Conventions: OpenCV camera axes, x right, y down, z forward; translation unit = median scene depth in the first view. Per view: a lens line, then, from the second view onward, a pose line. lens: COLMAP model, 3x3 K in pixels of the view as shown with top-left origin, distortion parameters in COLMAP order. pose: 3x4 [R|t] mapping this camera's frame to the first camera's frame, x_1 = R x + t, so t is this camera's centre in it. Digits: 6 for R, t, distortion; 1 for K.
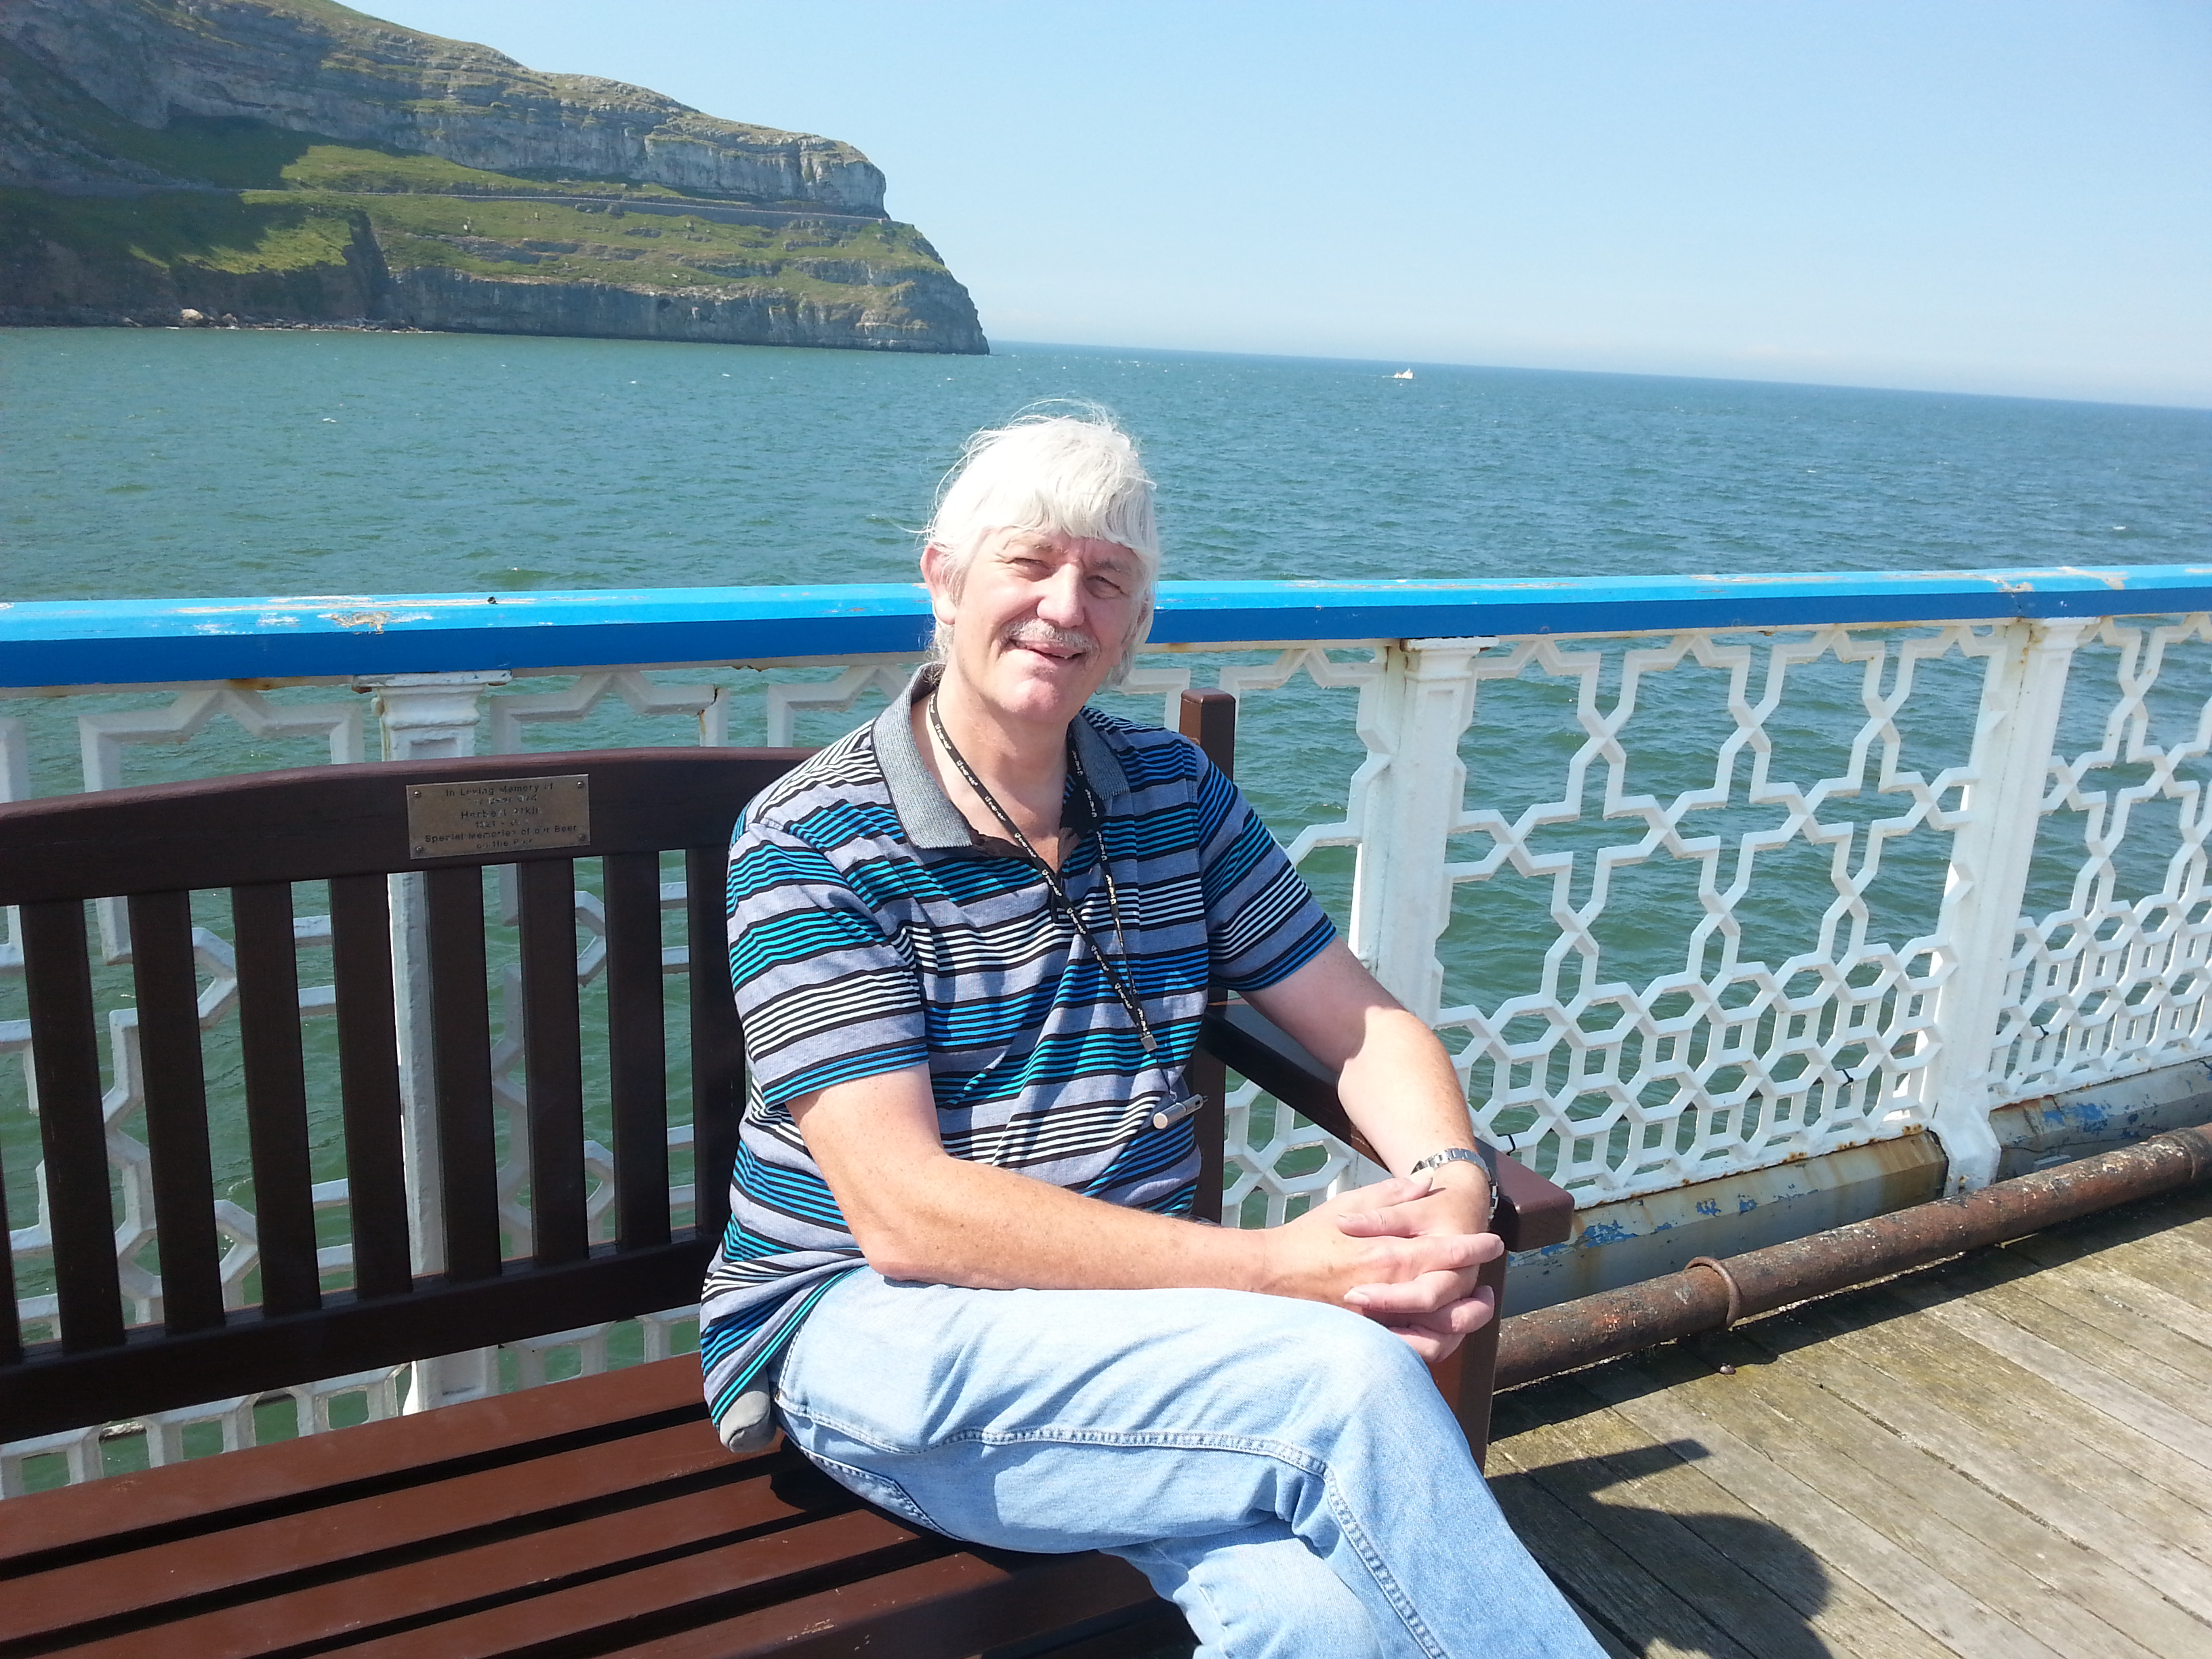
lens RADIAL K [[1784.8, 0, 1086.8], [0, 1784.8, 835.8], [0, 0, 1]] dist [-0.027011, -0.008526]
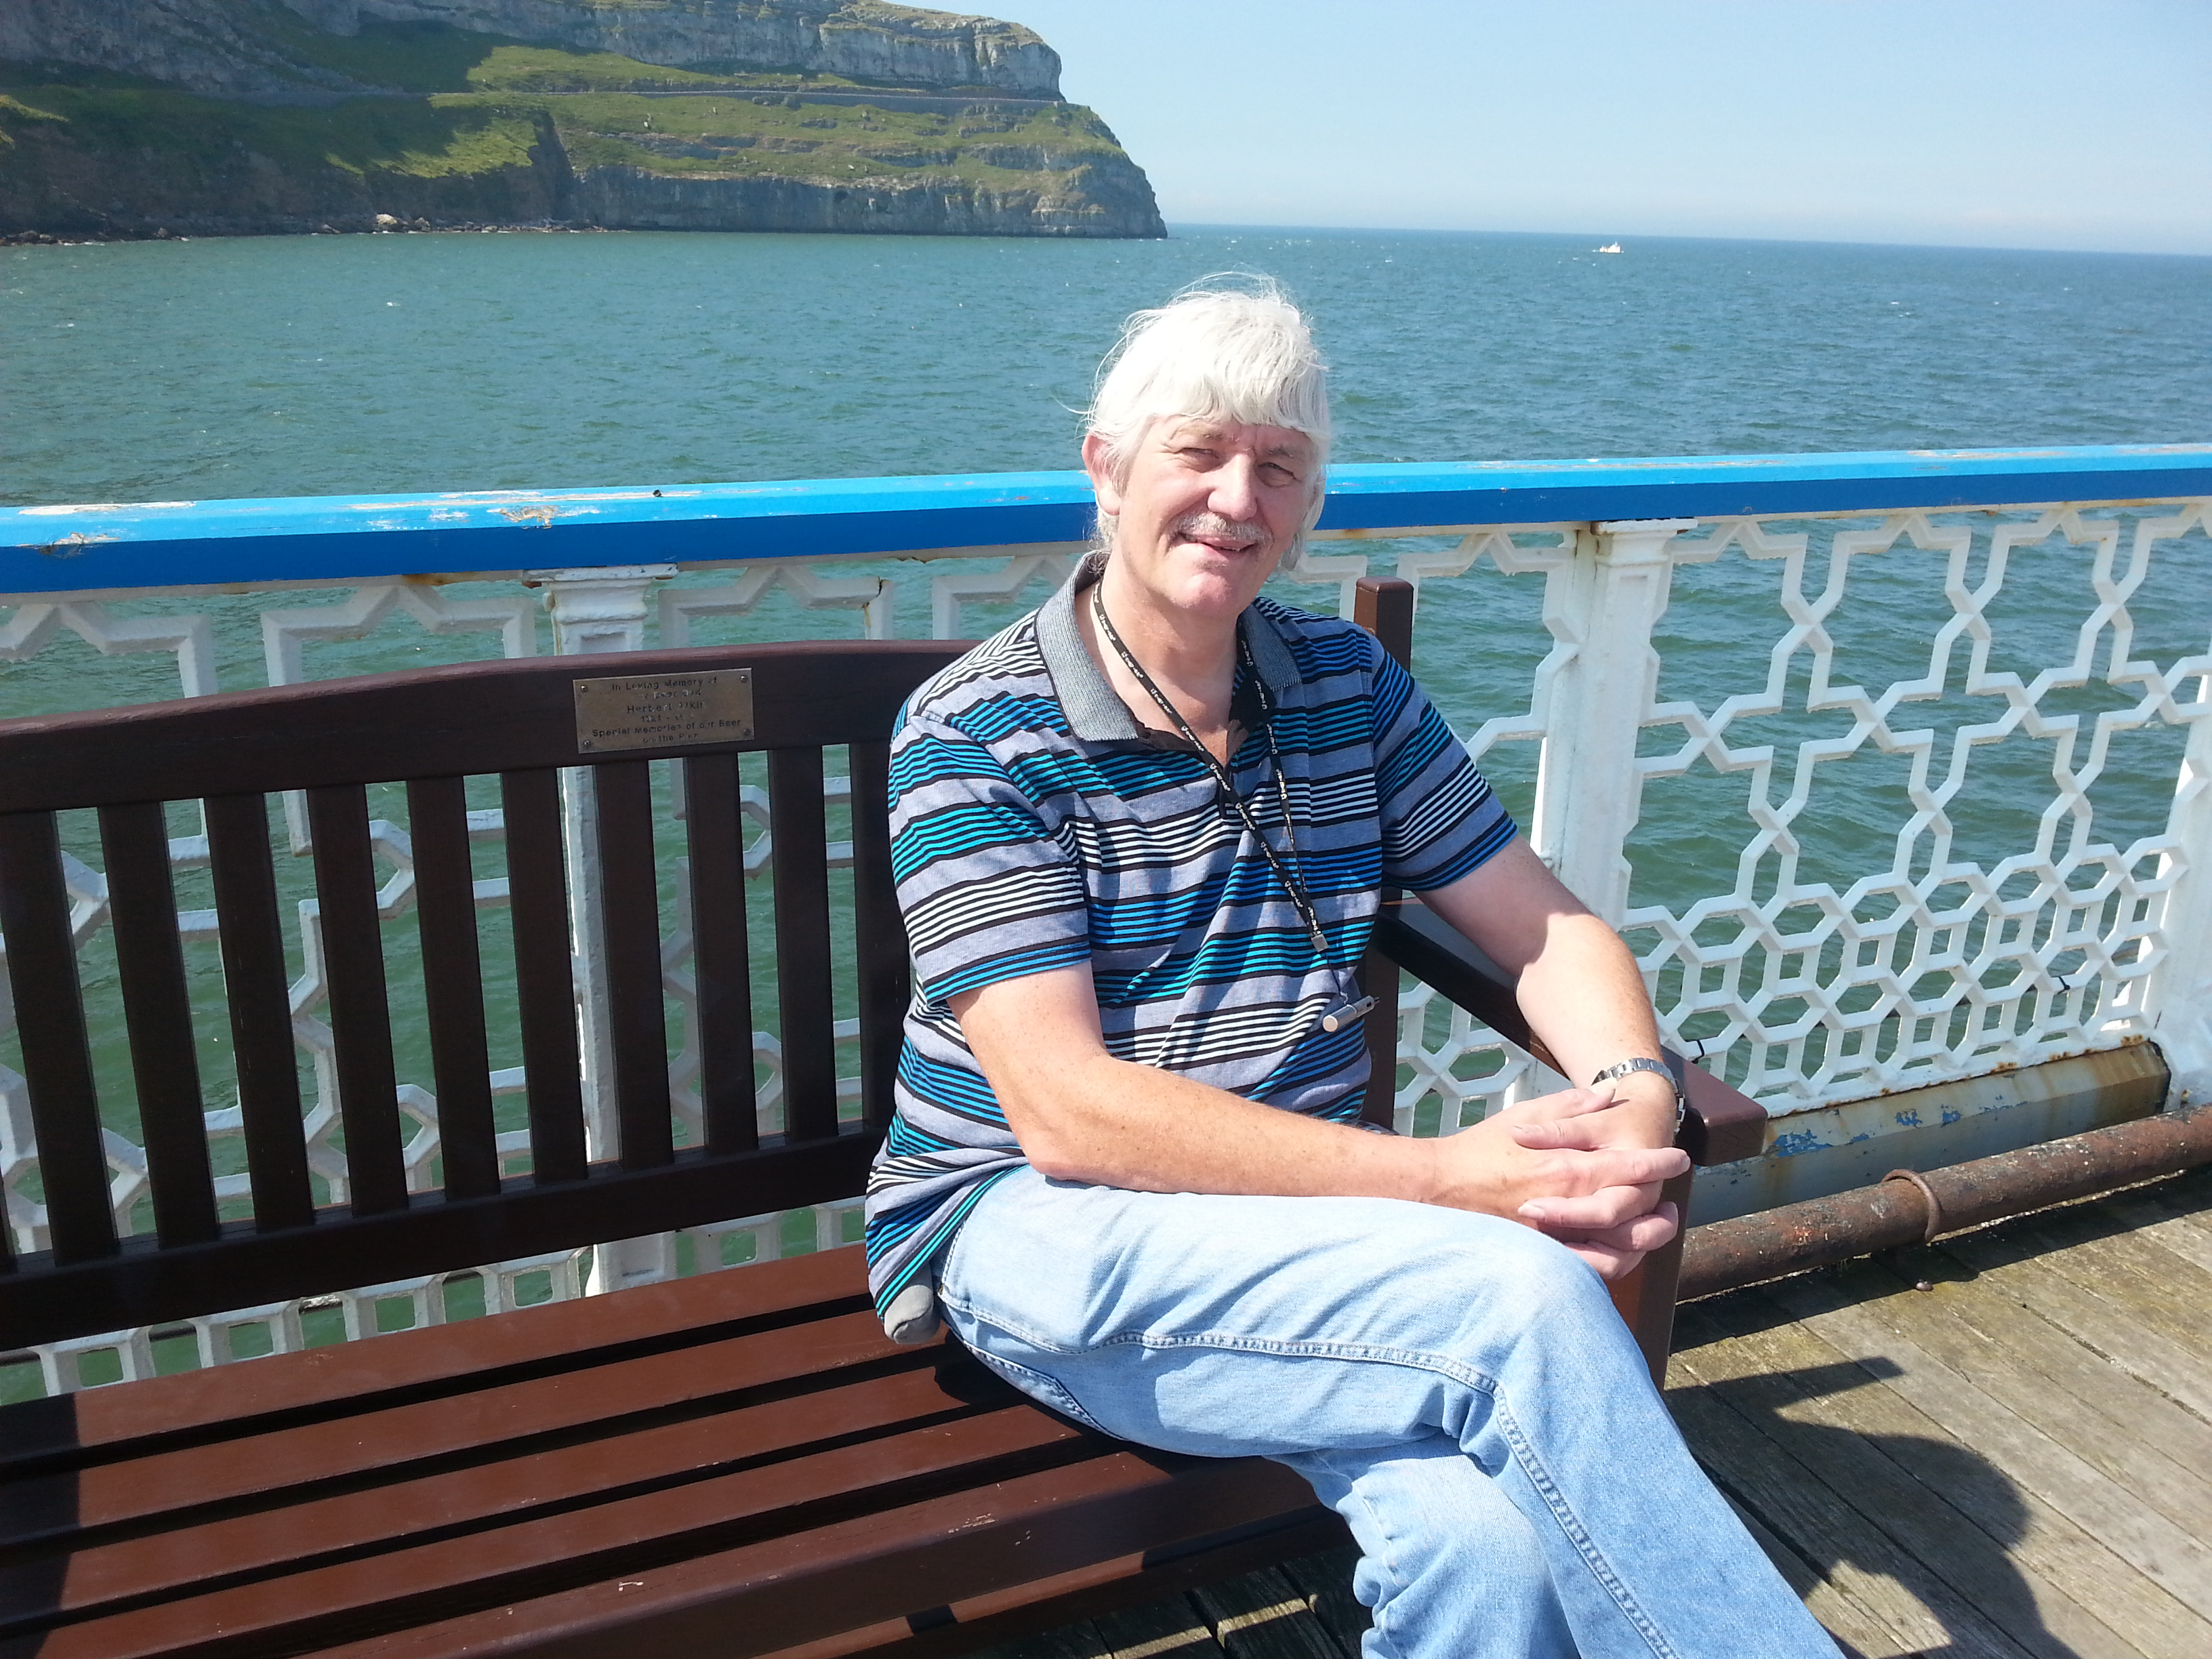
lens RADIAL K [[1784.8, 0, 1077.6], [0, 1784.8, 846.2], [0, 0, 1]] dist [-0.027011, -0.008526]
pose [[0.994586, 0.006033, -0.103741, 0.002489], [0.000745, 0.997874, 0.065173, 0.000118], [0.103913, -0.064897, 0.992467, 0.013970]]
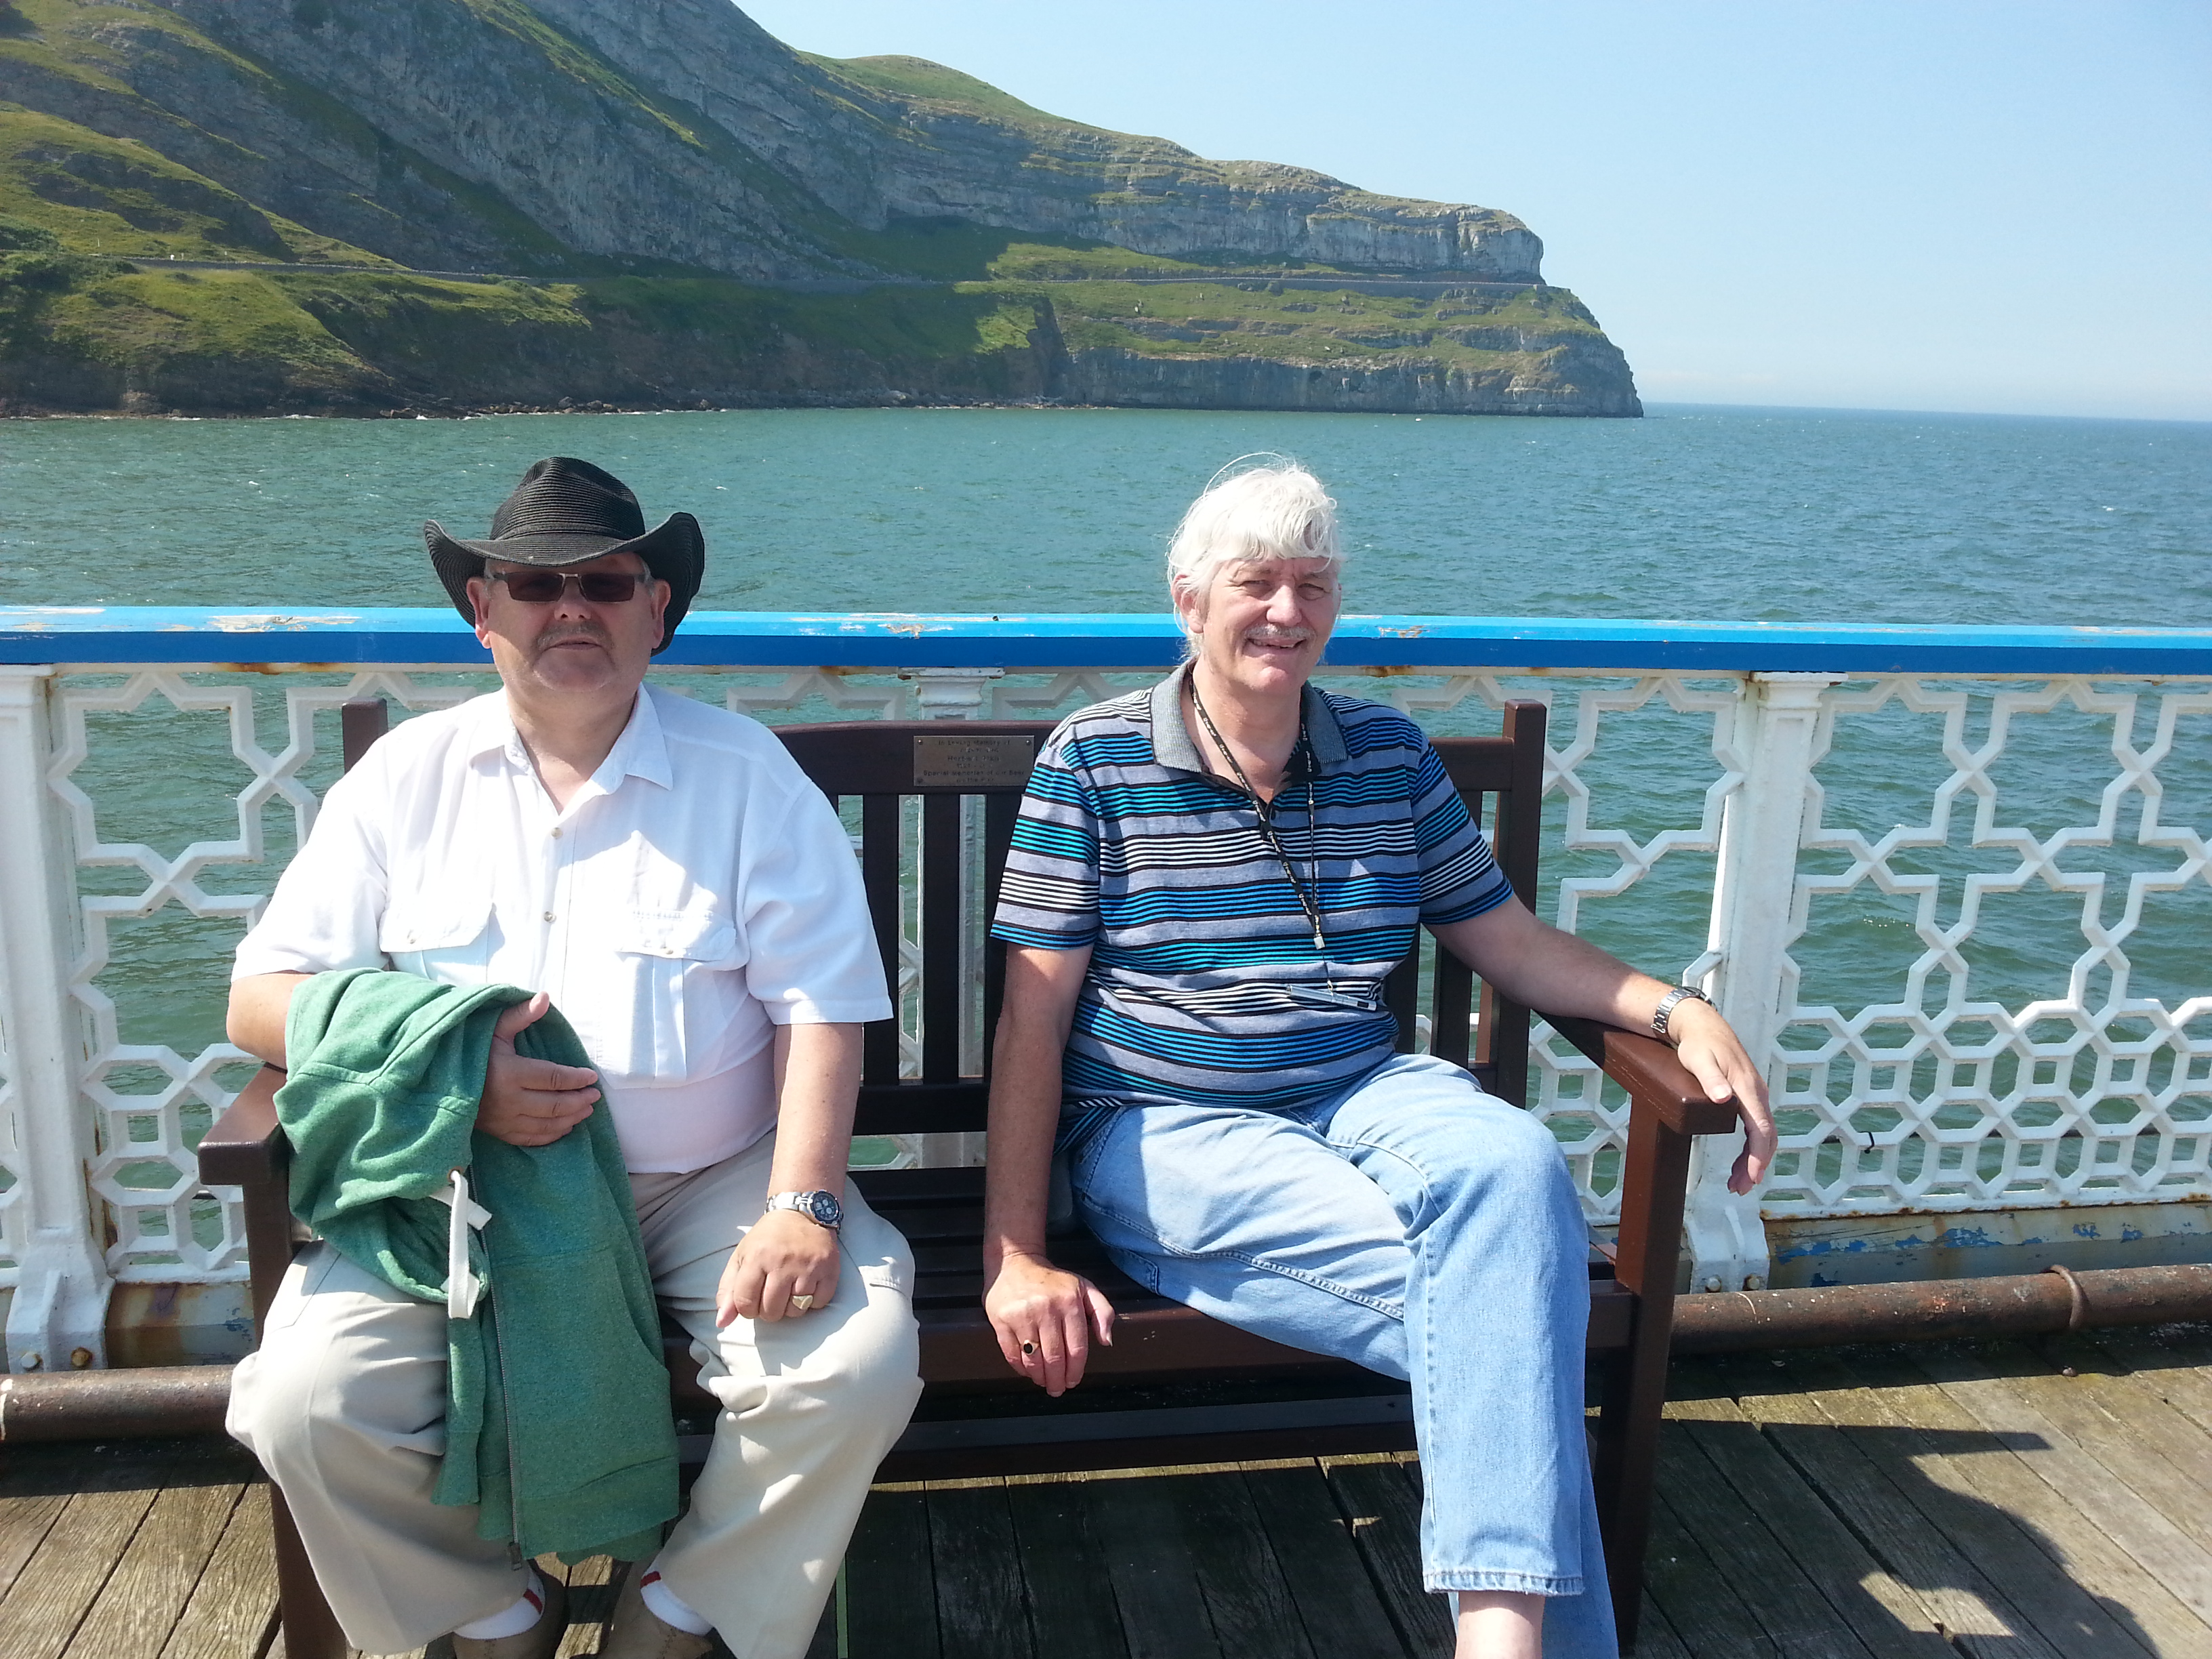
lens RADIAL K [[1784.8, 0, 1086.6], [0, 1784.8, 836.8], [0, 0, 1]] dist [-0.027011, -0.008526]
pose [[0.939050, 0.055037, -0.339346, 0.135601], [-0.067002, 0.997473, -0.023633, 0.041949], [0.337187, 0.044930, 0.940365, -0.181919]]
